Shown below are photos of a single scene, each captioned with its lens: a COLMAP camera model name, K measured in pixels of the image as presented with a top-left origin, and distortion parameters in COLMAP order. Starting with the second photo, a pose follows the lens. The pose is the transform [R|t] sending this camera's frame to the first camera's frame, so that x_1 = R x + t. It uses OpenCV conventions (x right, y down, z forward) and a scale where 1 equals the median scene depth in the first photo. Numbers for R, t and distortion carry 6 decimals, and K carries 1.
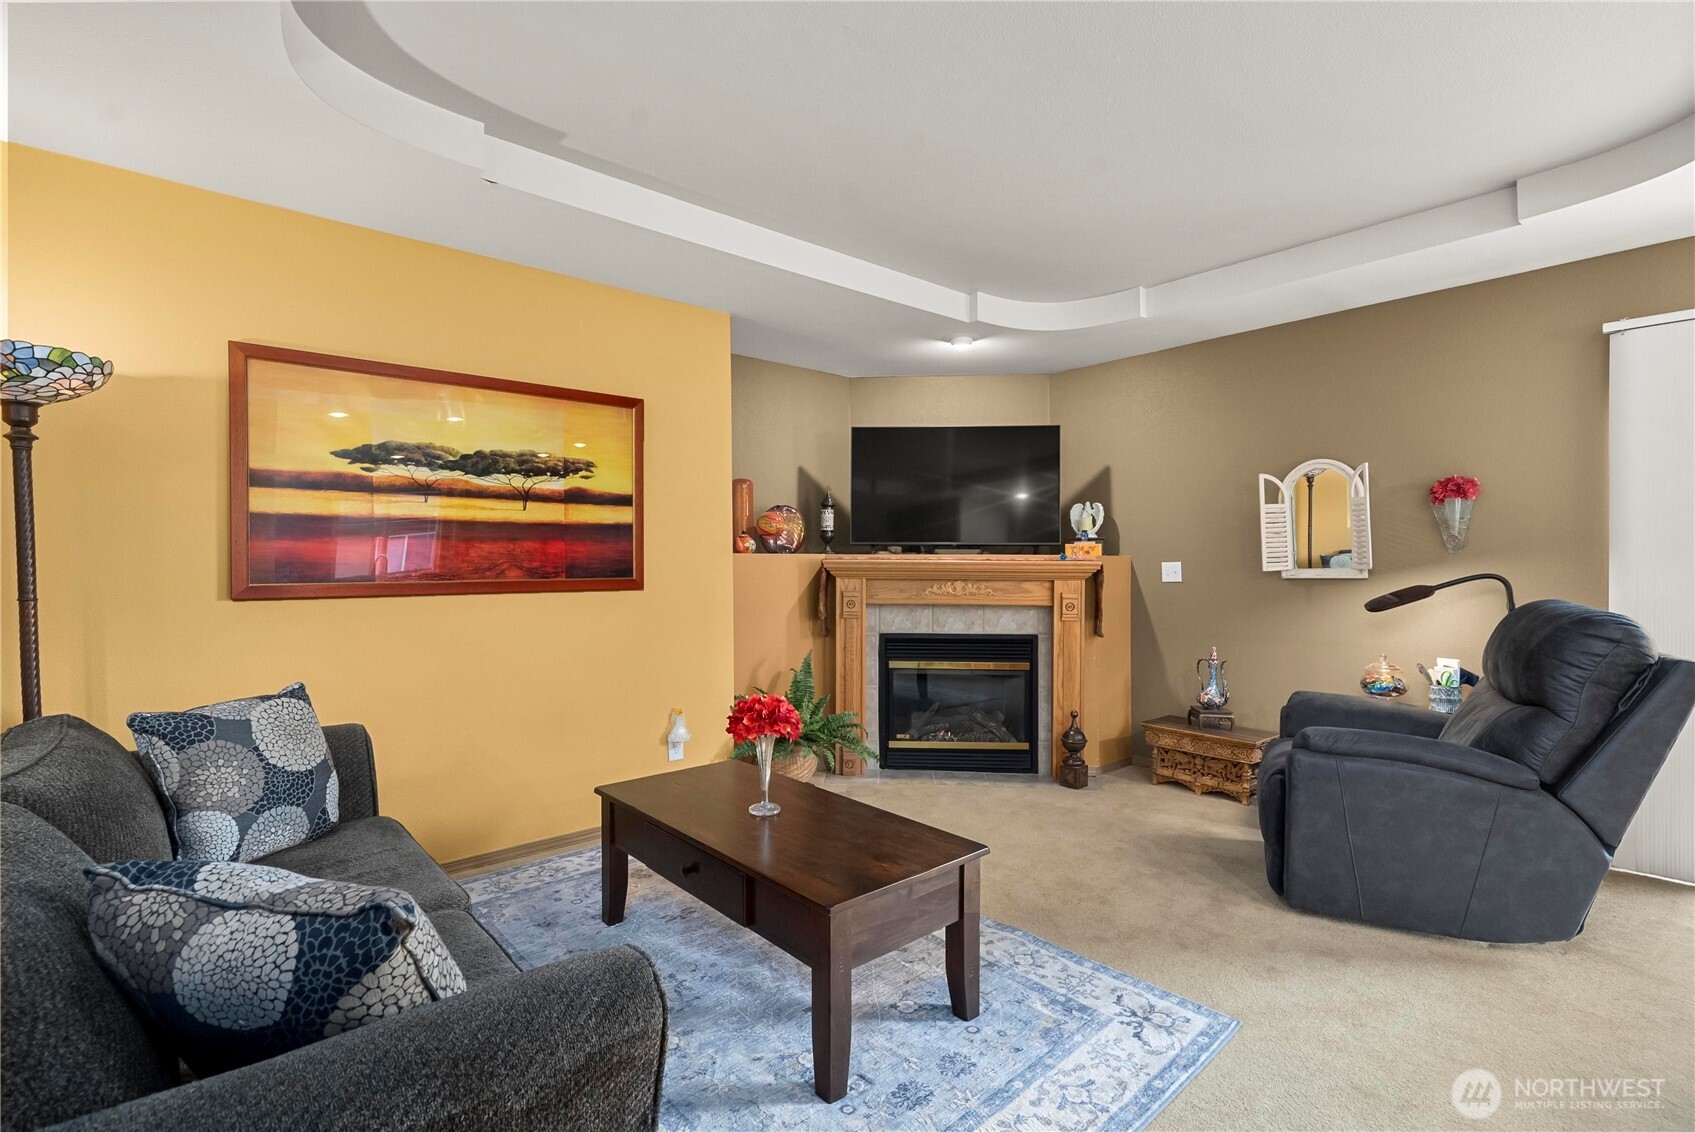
lens RADIAL K [[801.2, 0, 847.5], [0, 801.2, 566.0], [0, 0, 1]] dist [0.000293, 0.000157]
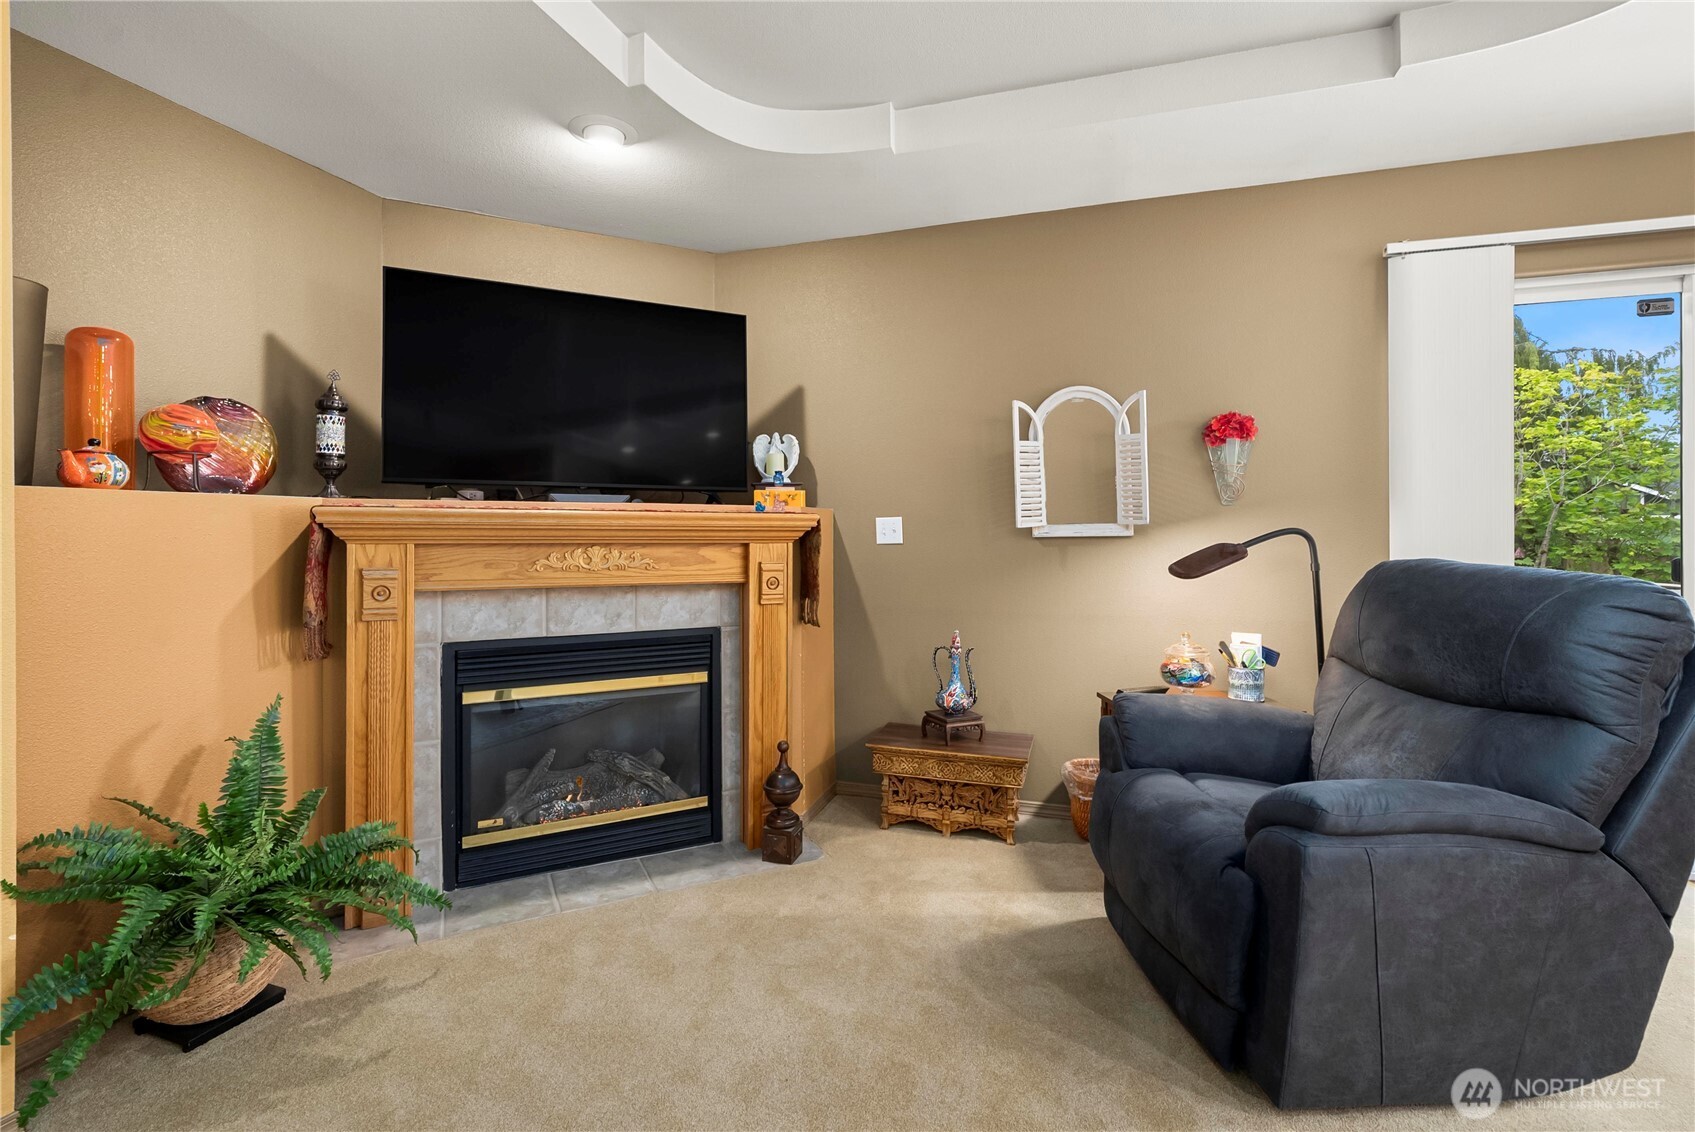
lens RADIAL K [[735.7, 0, 849.4], [0, 735.7, 527.9], [0, 0, 1]] dist [-0.002508, -0.000099]
pose [[0.849087, 0.000197, 0.528253, 0.010745], [0.003302, 0.999978, -0.005681, 0.009089], [-0.528242, 0.006568, 0.849068, 0.447281]]
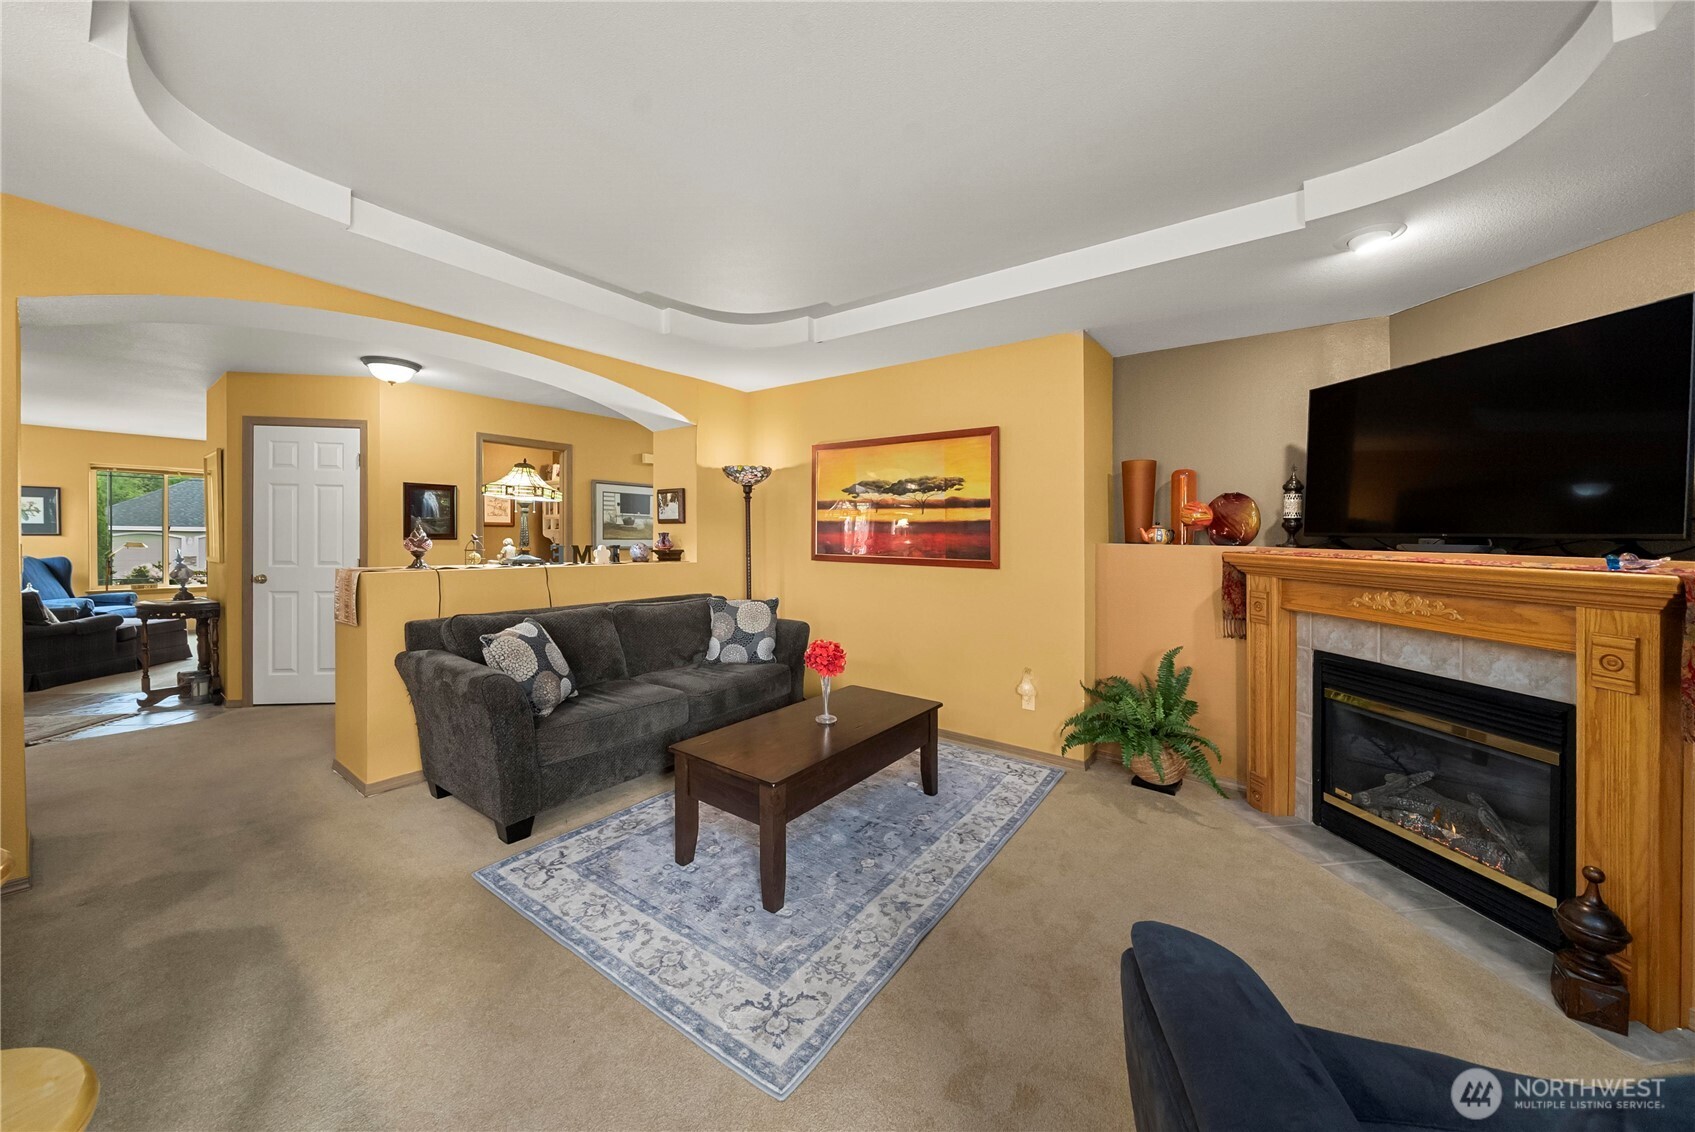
lens RADIAL K [[587.6, 0, 814.1], [0, 587.6, 535.7], [0, 0, 1]] dist [-0.006999, -0.000046]
pose [[0.193949, 0.006171, -0.980992, 0.531799], [-0.021421, 0.999768, 0.002054, -0.018833], [0.980778, 0.020615, 0.194036, 0.430319]]
